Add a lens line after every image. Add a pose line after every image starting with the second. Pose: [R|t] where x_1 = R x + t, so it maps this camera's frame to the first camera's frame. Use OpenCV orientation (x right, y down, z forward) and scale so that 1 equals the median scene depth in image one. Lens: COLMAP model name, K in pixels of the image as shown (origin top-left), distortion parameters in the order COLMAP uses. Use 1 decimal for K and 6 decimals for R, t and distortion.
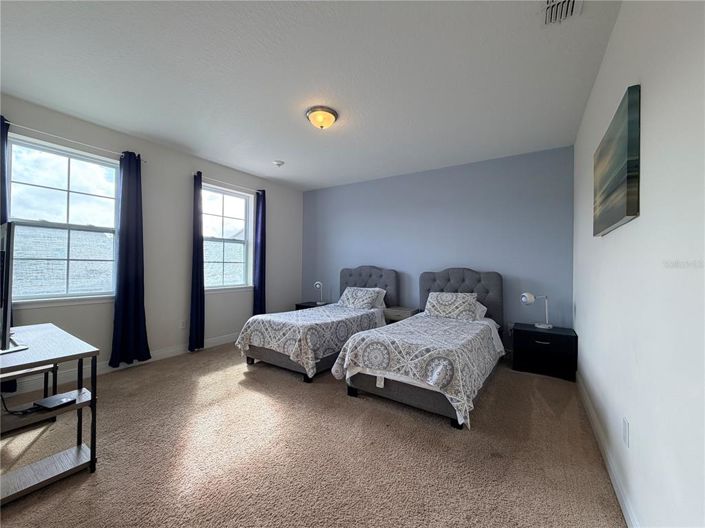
lens RADIAL K [[281.5, 0, 350.2], [0, 281.5, 263.4], [0, 0, 1]] dist [-0.002436, -0.000535]
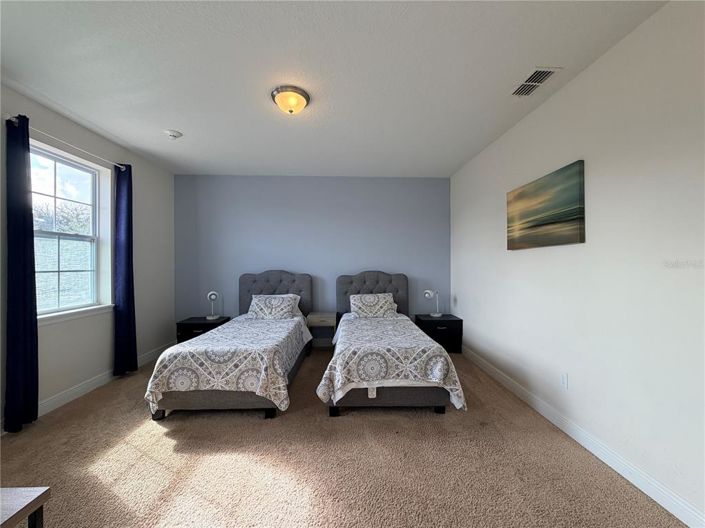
lens RADIAL K [[281.5, 0, 351.4], [0, 281.5, 263.5], [0, 0, 1]] dist [-0.002436, -0.000535]
pose [[0.819728, -0.012699, 0.572612, -0.361720], [0.008204, 0.999912, 0.010431, -0.029290], [-0.572694, -0.003853, 0.819760, 0.165883]]
